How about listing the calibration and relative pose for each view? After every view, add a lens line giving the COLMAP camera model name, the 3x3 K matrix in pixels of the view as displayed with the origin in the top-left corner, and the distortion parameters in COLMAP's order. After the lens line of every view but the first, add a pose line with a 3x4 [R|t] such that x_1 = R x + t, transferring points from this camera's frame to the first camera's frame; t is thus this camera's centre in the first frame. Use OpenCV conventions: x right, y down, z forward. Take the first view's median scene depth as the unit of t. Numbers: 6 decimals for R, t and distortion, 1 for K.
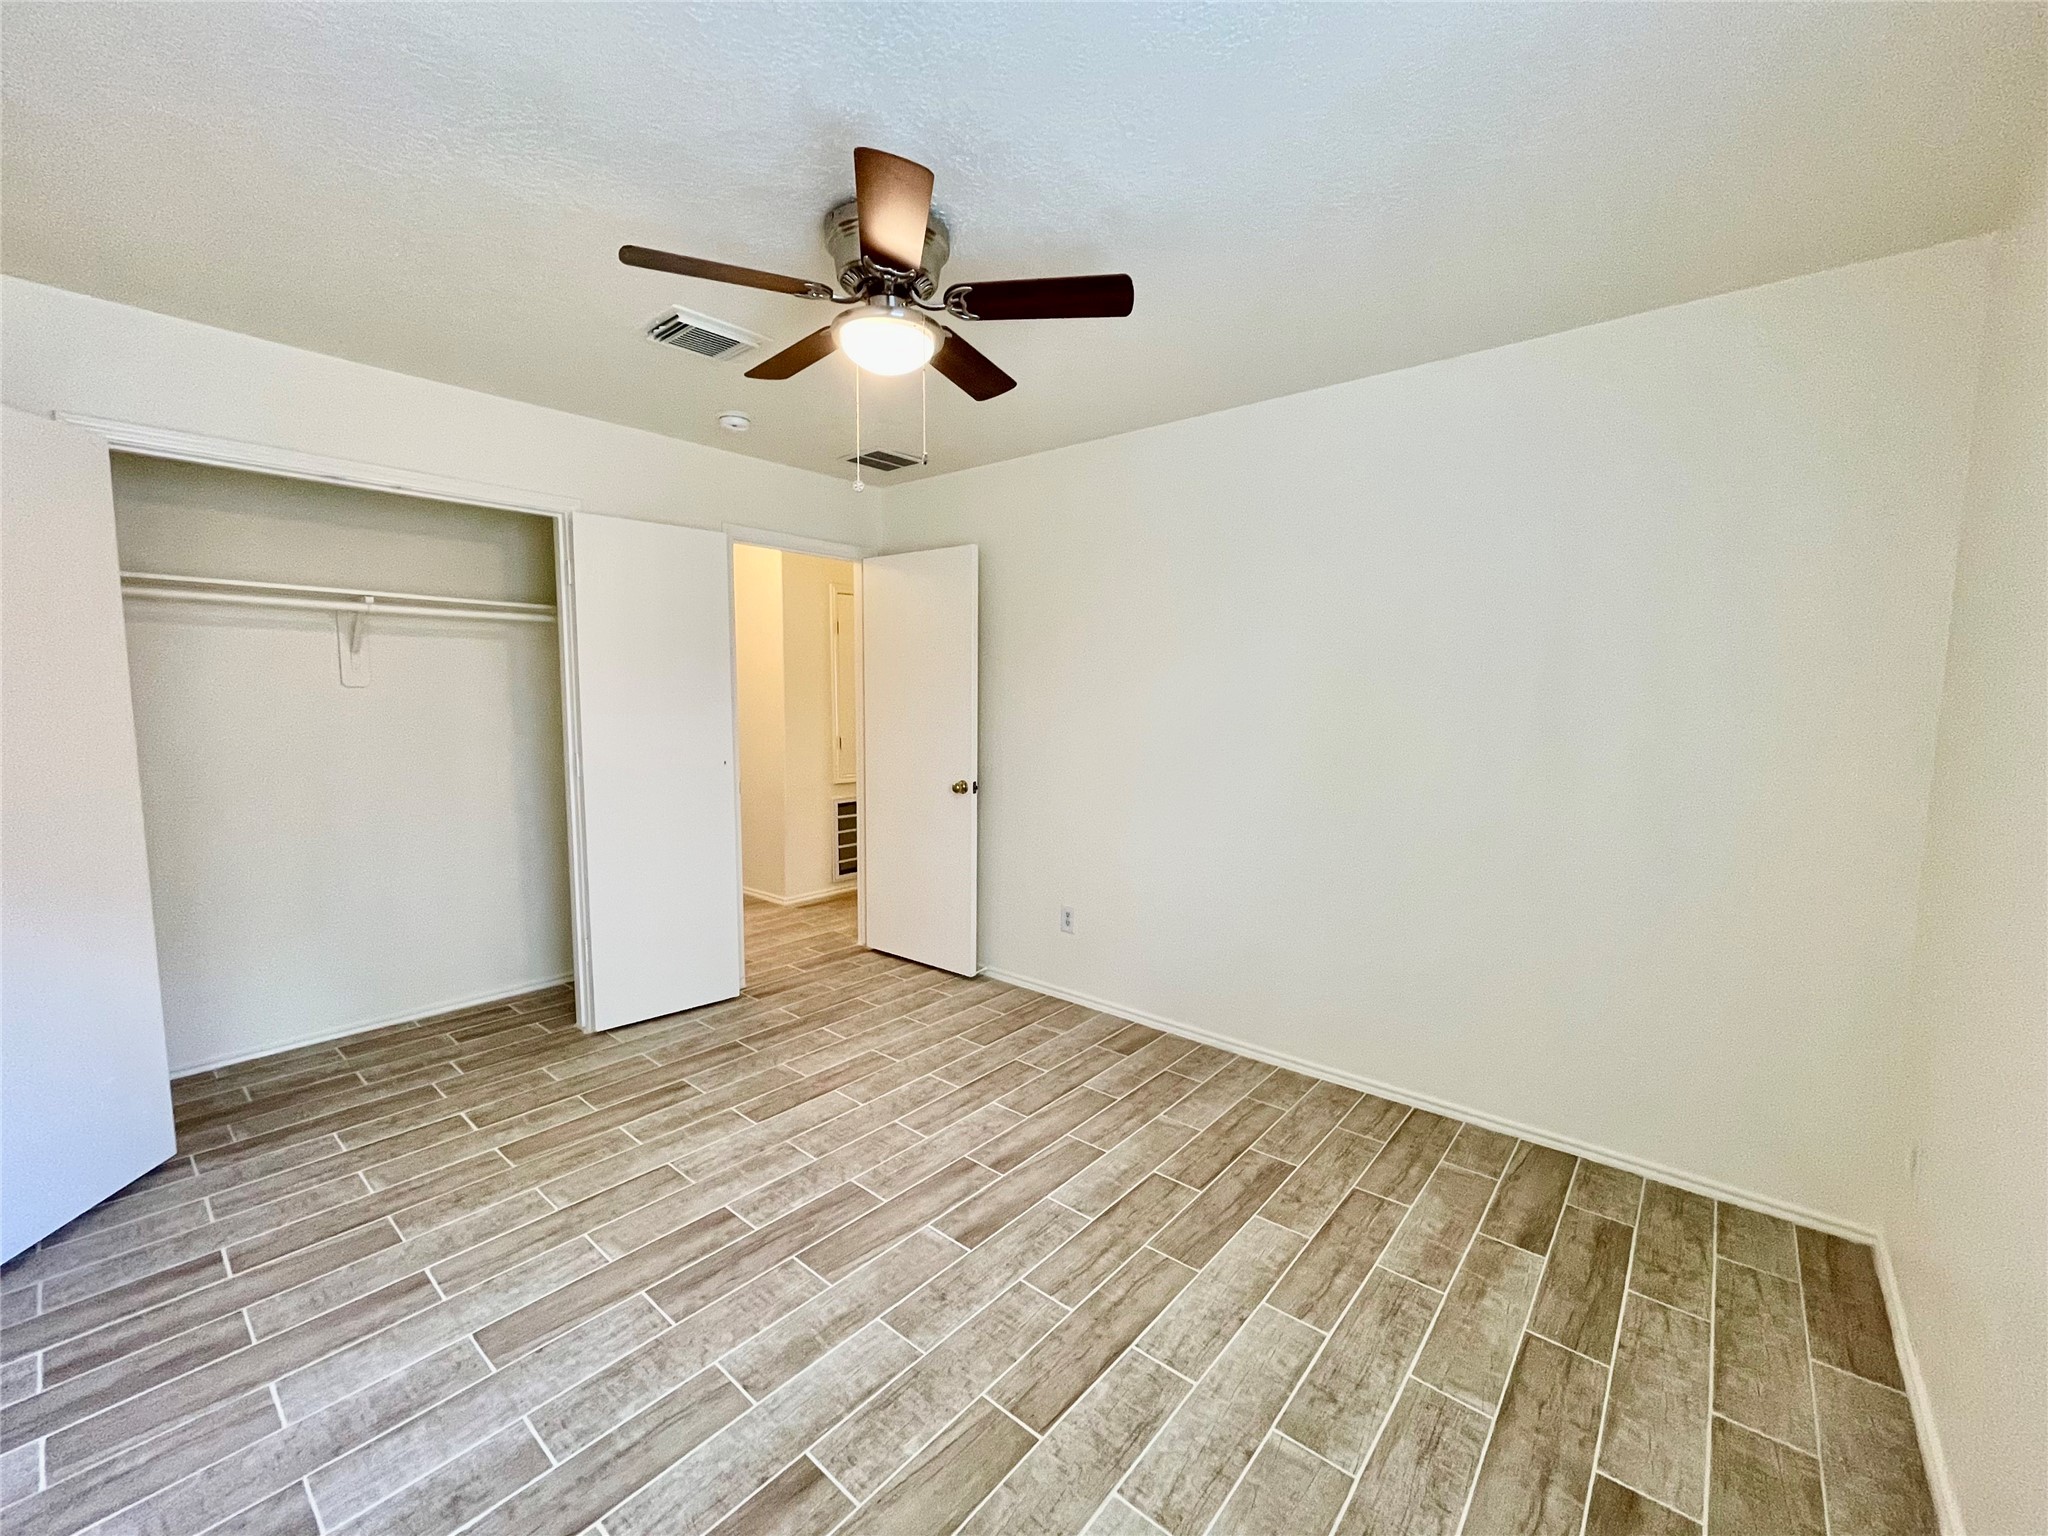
lens RADIAL K [[832.7, 0, 1024.0], [0, 832.7, 768.0], [0, 0, 1]] dist [0.012021, -0.000149]
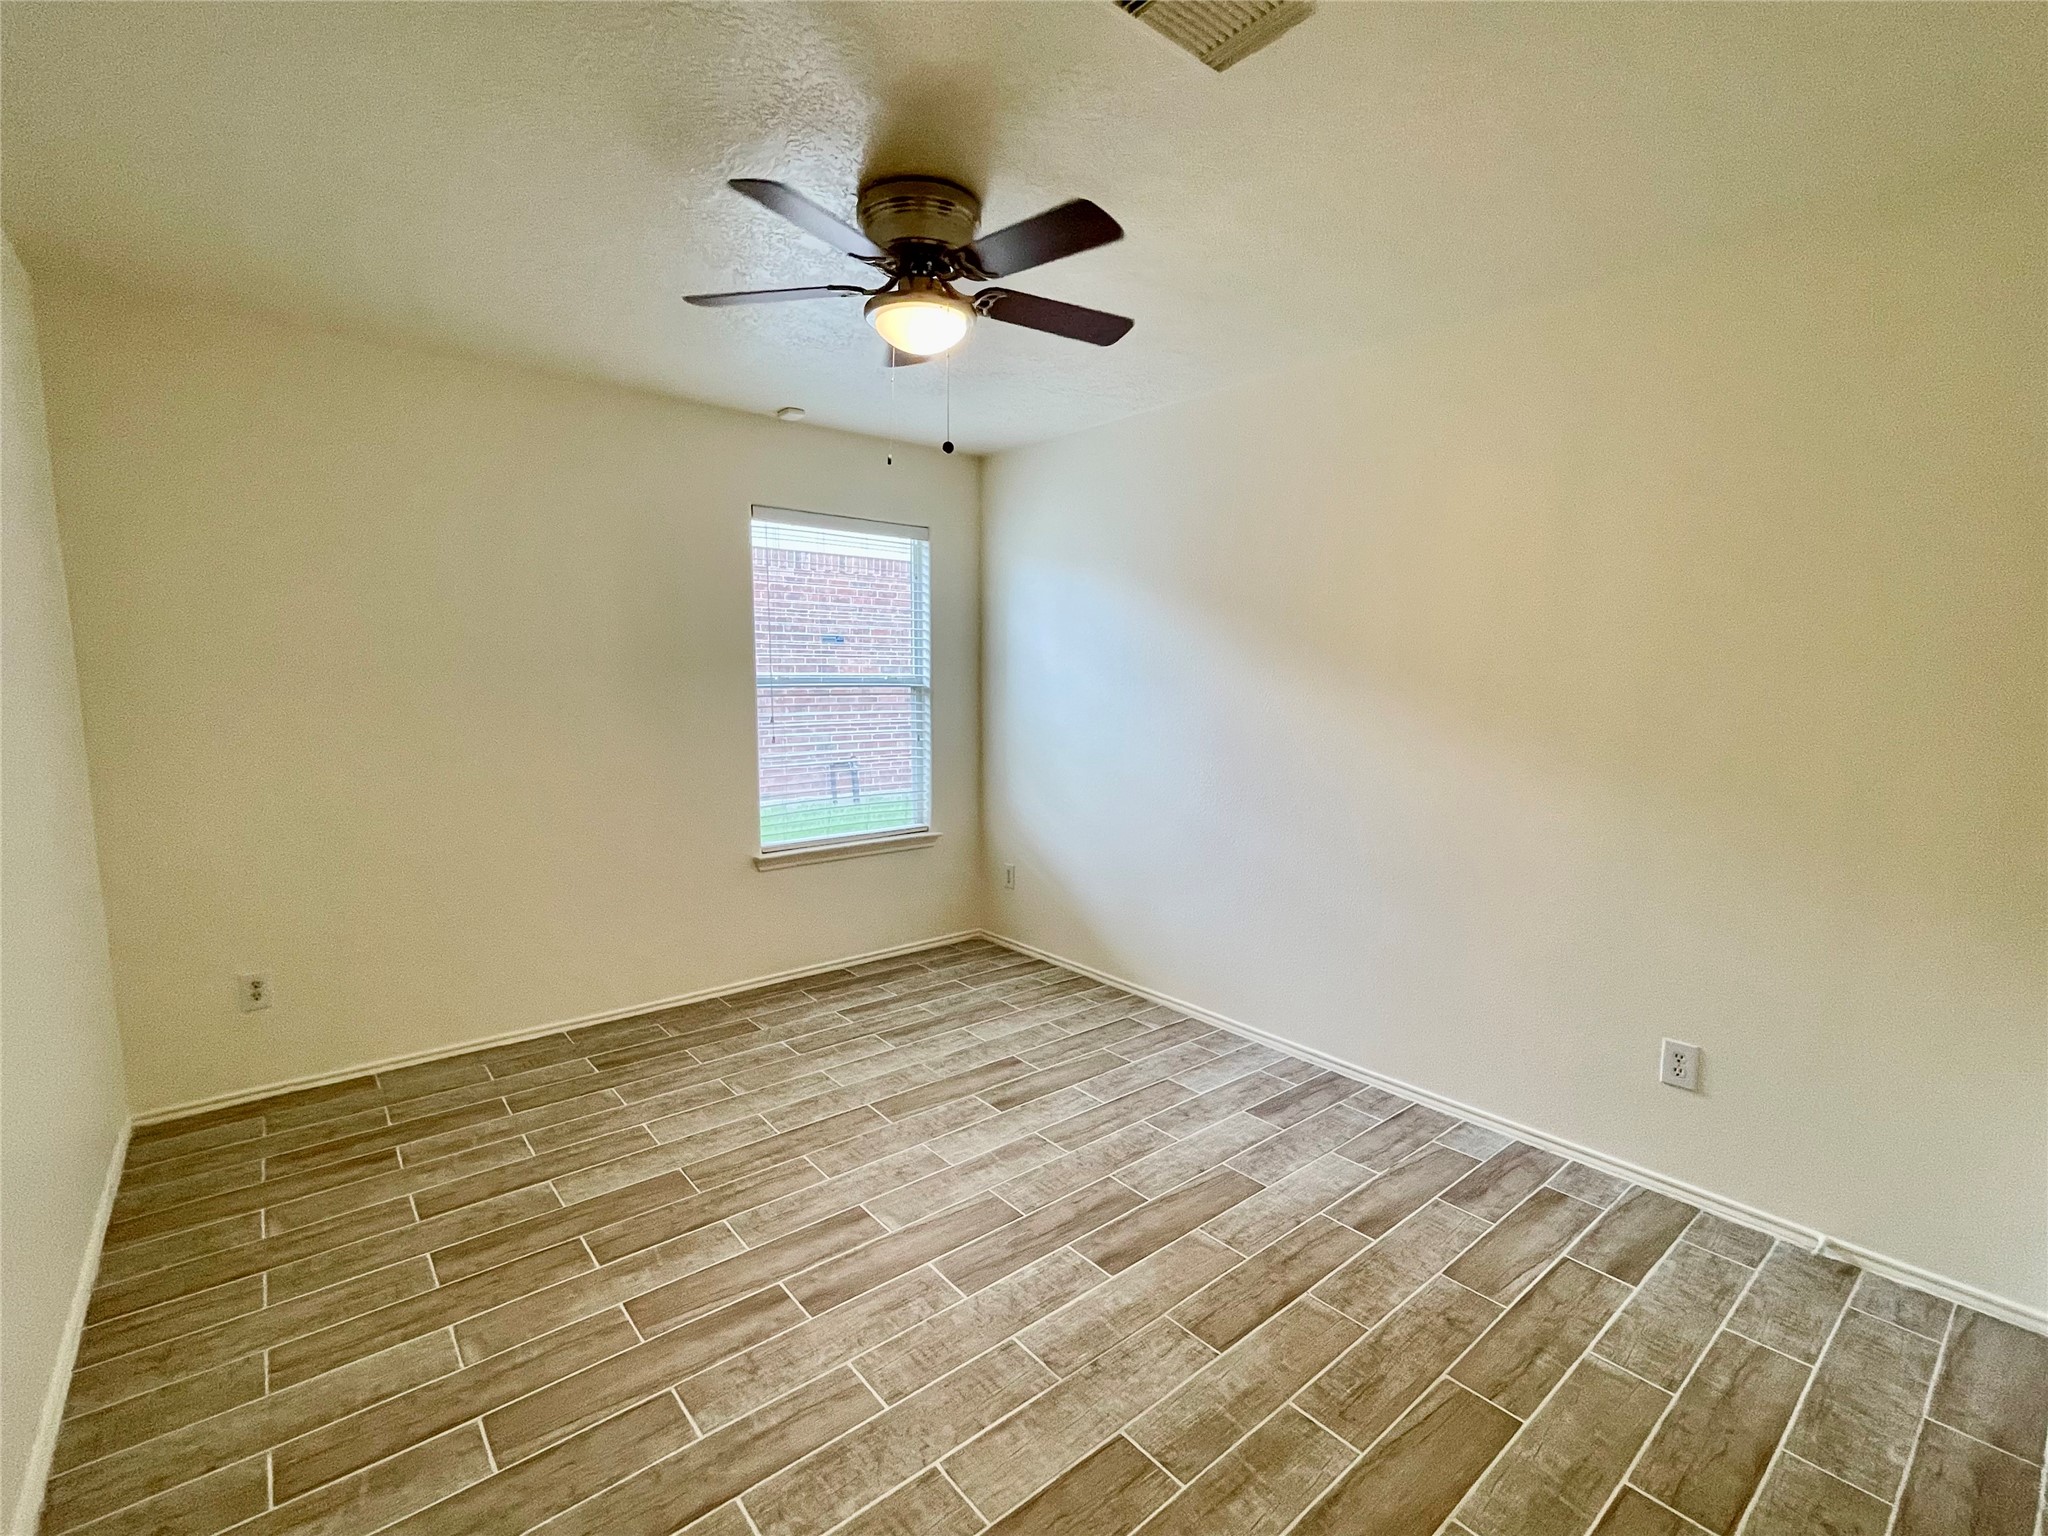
lens RADIAL K [[922.8, 0, 1033.6], [0, 922.8, 768.0], [0, 0, 1]] dist [0.000976, 0.000644]
pose [[-0.986187, -0.029418, 0.163004, -0.433633], [0.003290, 0.980429, 0.196847, -0.180314], [-0.165605, 0.194664, -0.966789, 1.900968]]
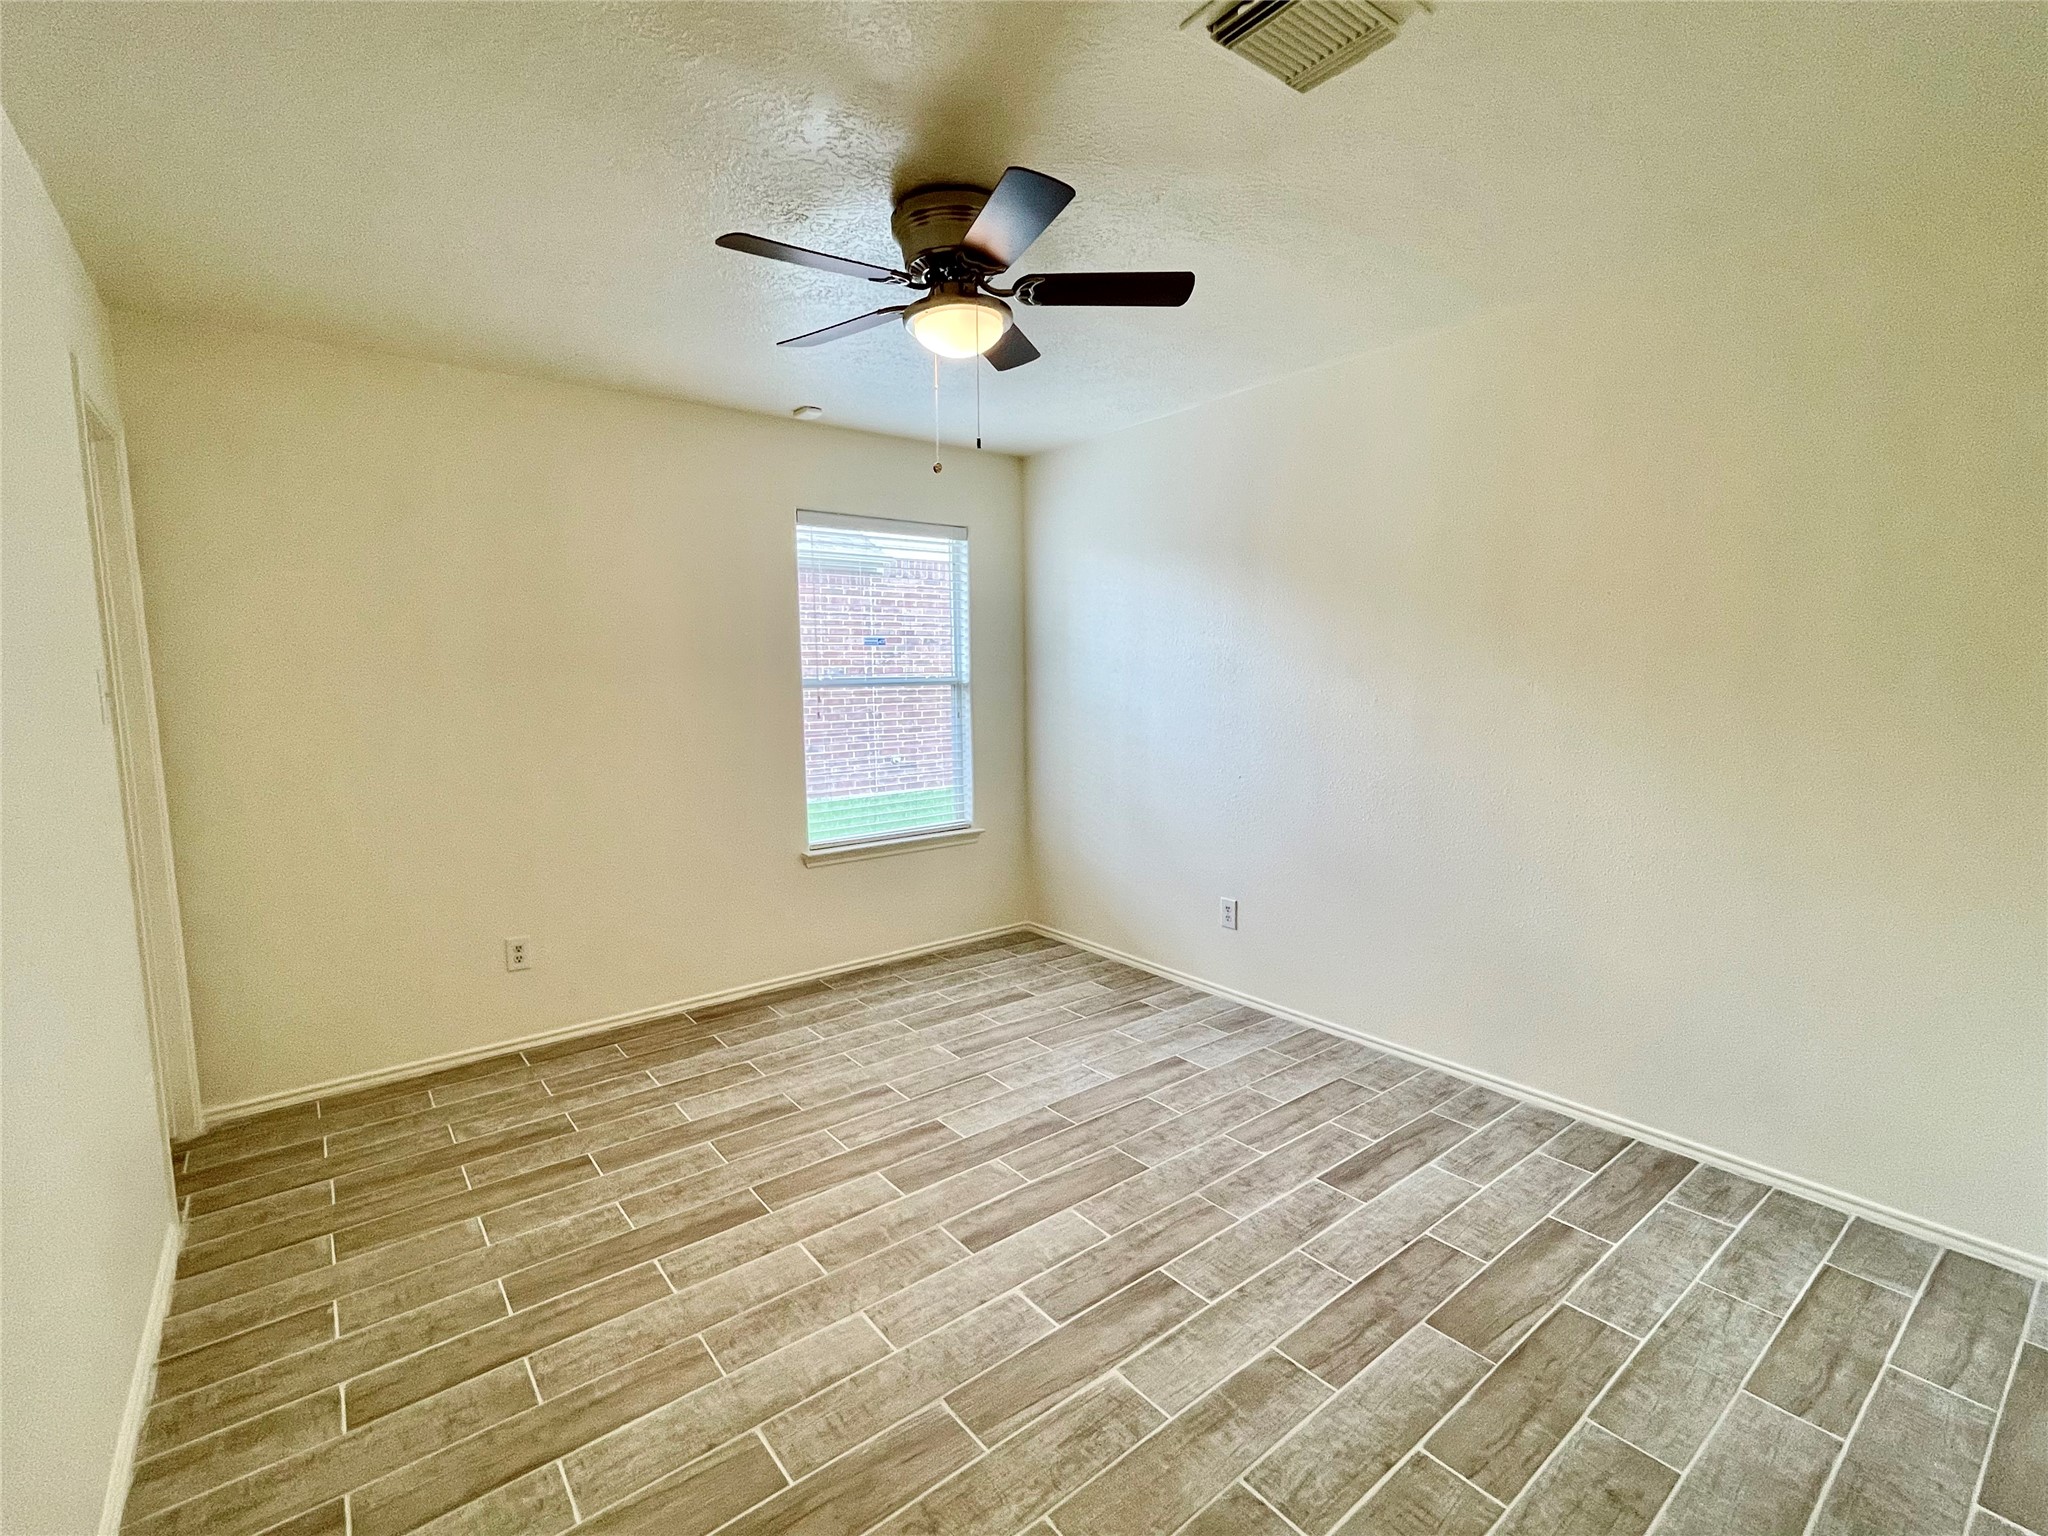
lens RADIAL K [[922.7, 0, 1024.0], [0, 922.7, 768.0], [0, 0, 1]] dist [0.000020, -0.000678]
pose [[-0.979245, -0.012674, 0.202281, -0.335546], [0.028559, 0.979456, 0.199627, -0.187410], [-0.200656, 0.201260, -0.958766, 2.010378]]
